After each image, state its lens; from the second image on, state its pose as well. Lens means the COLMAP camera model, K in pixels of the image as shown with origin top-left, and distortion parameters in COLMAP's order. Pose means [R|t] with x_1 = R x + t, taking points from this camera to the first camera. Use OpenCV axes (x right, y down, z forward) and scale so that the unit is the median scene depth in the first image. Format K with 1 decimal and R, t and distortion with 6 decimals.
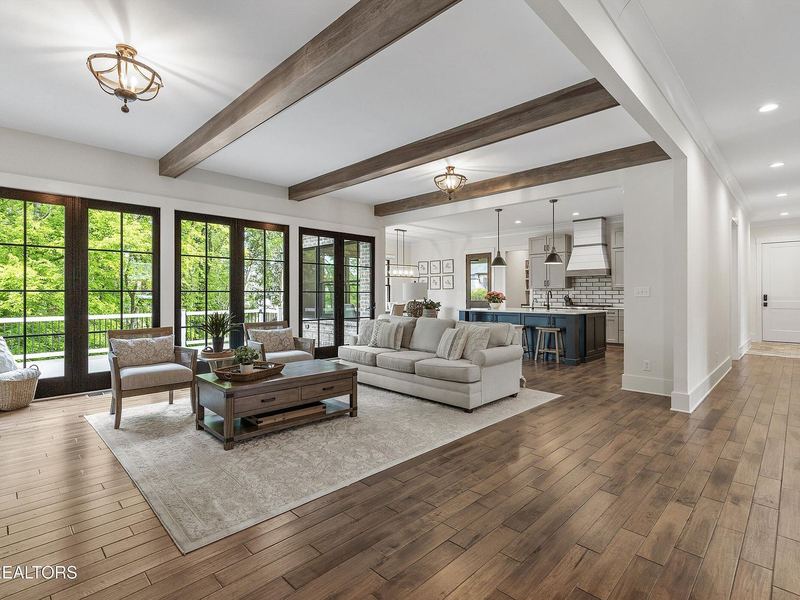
lens RADIAL K [[399.6, 0, 401.1], [0, 399.6, 296.1], [0, 0, 1]] dist [-0.003714, 0.000521]
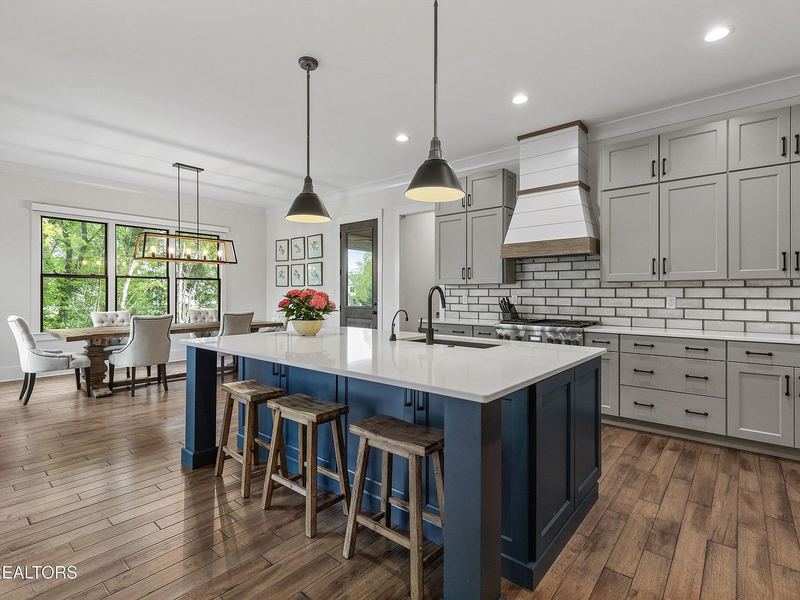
lens RADIAL K [[399.6, 0, 404.3], [0, 399.6, 297.9], [0, 0, 1]] dist [-0.003714, 0.000521]
pose [[0.996411, 0.002382, 0.084618, 0.262414], [-0.002804, 0.999984, 0.004863, -0.004632], [-0.084606, -0.005083, 0.996402, 0.553937]]
